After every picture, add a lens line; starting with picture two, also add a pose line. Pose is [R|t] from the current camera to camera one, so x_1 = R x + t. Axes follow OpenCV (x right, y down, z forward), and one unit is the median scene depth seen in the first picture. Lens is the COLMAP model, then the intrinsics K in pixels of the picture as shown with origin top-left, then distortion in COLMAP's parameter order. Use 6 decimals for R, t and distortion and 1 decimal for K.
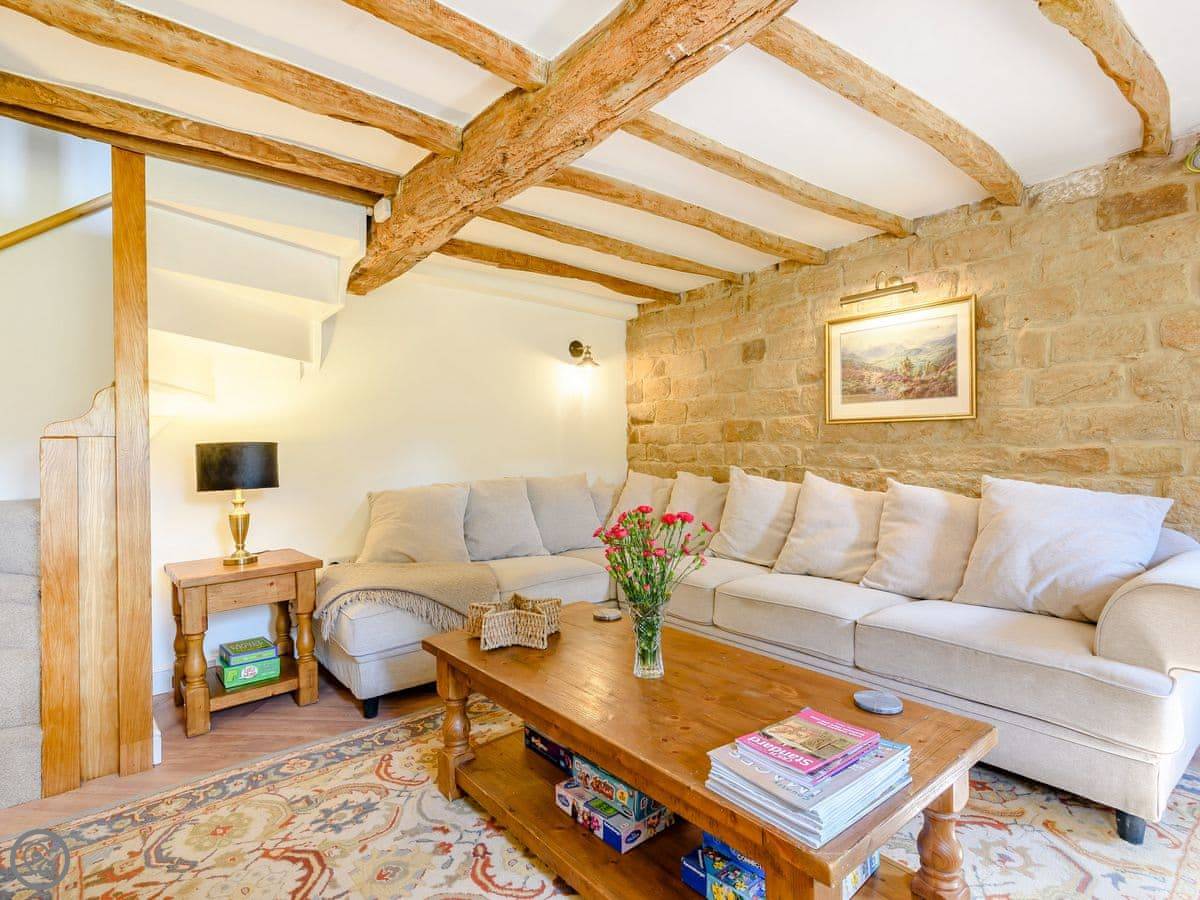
lens RADIAL K [[612.3, 0, 604.8], [0, 612.3, 464.2], [0, 0, 1]] dist [0.029920, -0.018395]
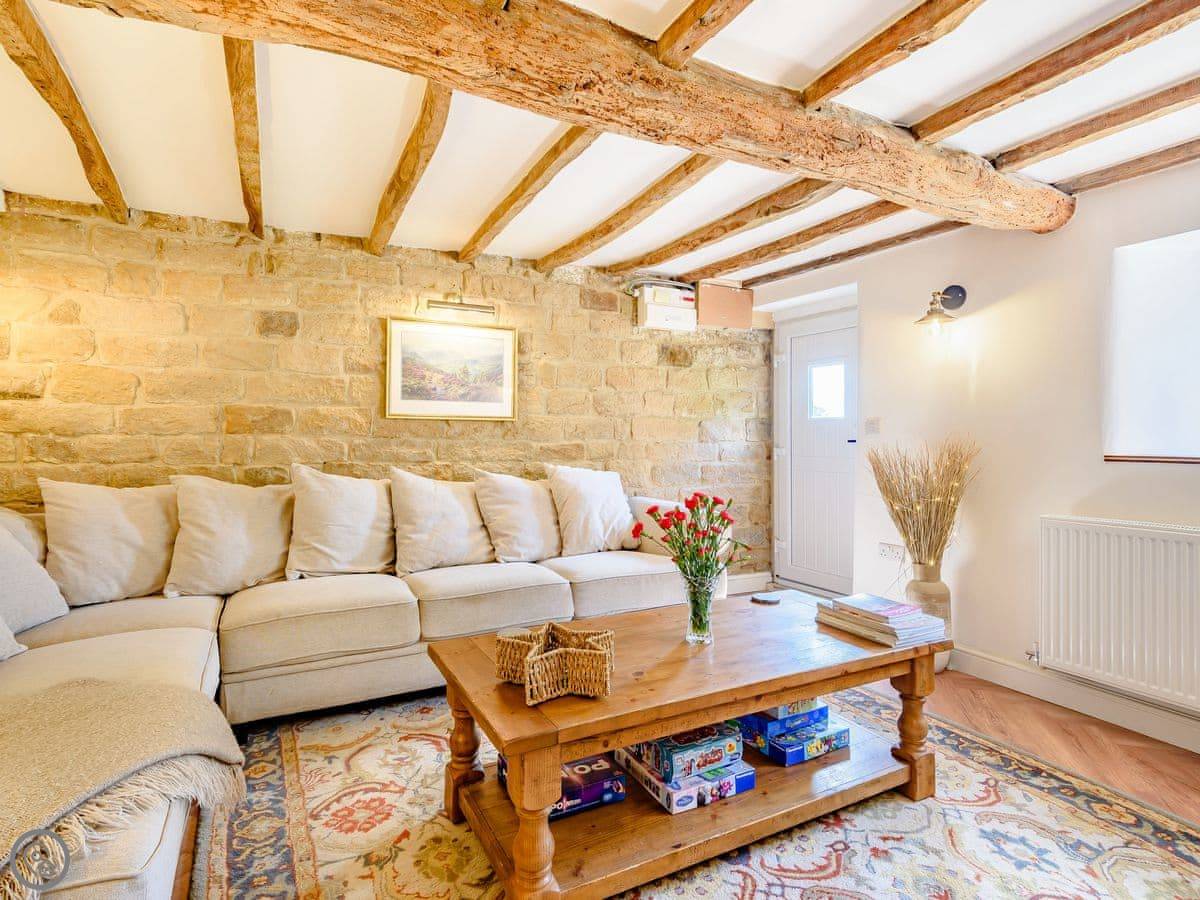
lens RADIAL K [[609.5, 0, 594.4], [0, 609.5, 444.8], [0, 0, 1]] dist [0.031142, -0.019724]
pose [[0.219064, 0.003093, 0.975705, -0.588806], [0.021481, 0.999737, -0.007992, -0.008135], [-0.975474, 0.022710, 0.218940, 0.512189]]
